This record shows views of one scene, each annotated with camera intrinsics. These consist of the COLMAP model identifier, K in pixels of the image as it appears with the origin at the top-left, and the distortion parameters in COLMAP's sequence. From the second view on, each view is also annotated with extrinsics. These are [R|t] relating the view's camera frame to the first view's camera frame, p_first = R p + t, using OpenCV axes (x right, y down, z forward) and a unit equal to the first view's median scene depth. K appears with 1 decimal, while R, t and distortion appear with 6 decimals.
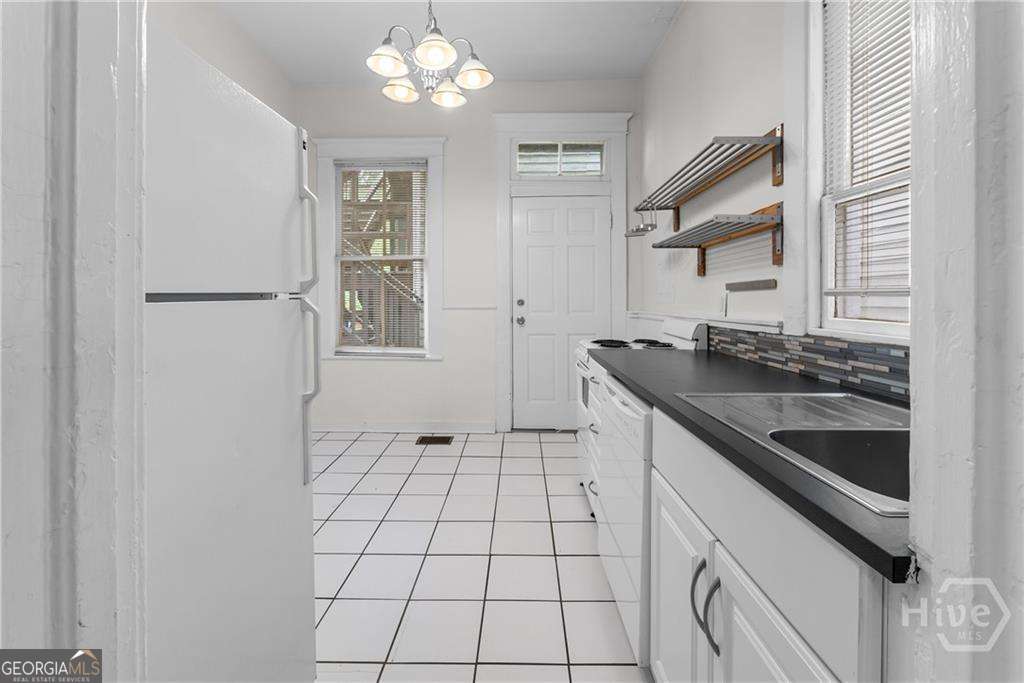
lens RADIAL K [[430.2, 0, 511.0], [0, 430.2, 320.4], [0, 0, 1]] dist [-0.003606, -0.000412]
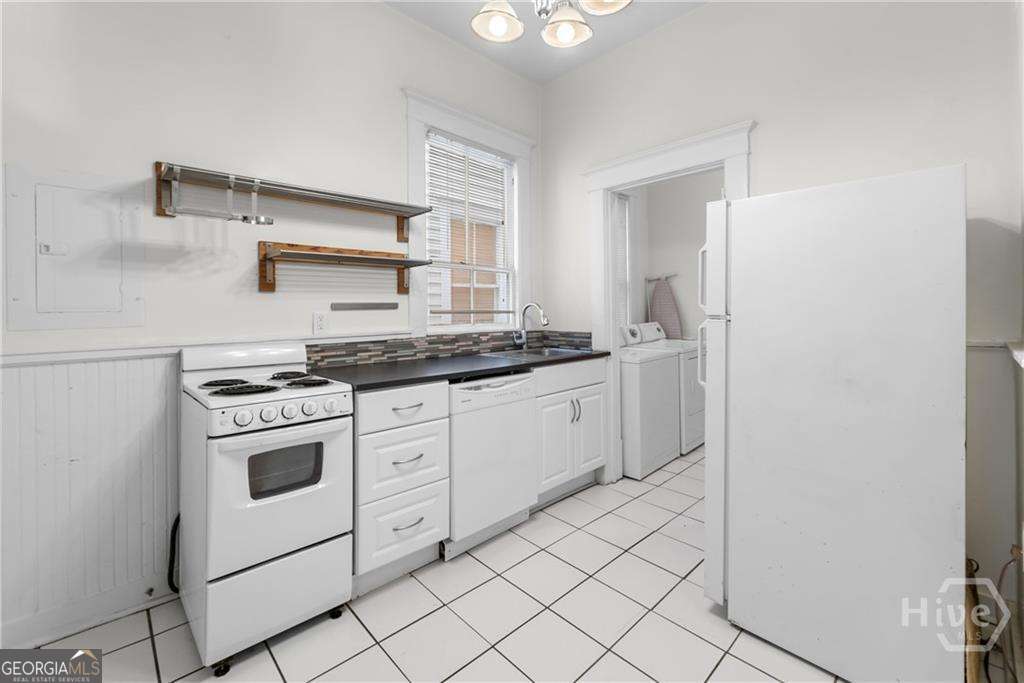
lens RADIAL K [[430.2, 0, 511.0], [0, 430.2, 320.4], [0, 0, 1]] dist [-0.003606, -0.000412]
pose [[-0.703066, -0.019197, 0.710865, -0.755590], [0.037709, 0.997223, 0.064226, -0.119713], [-0.710124, 0.071961, -0.700390, 1.830778]]
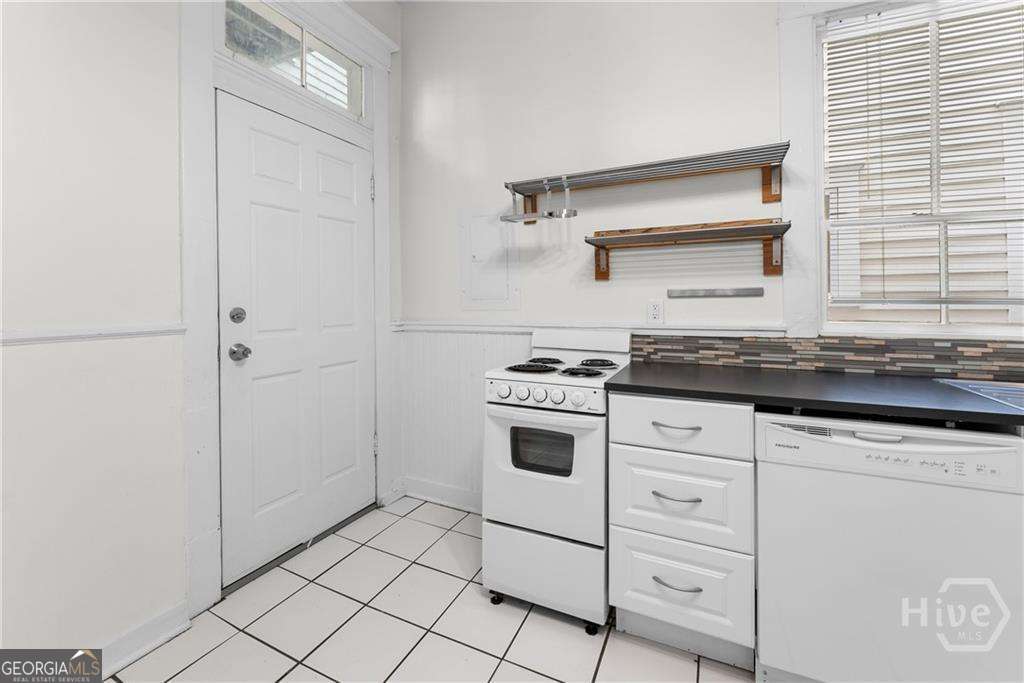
lens RADIAL K [[429.2, 0, 512.1], [0, 429.2, 309.5], [0, 0, 1]] dist [0.000783, -0.000427]
pose [[0.396353, -0.020062, 0.917879, -0.658274], [0.048838, 0.998806, 0.000742, -0.074561], [-0.916798, 0.044534, 0.396859, 1.192707]]
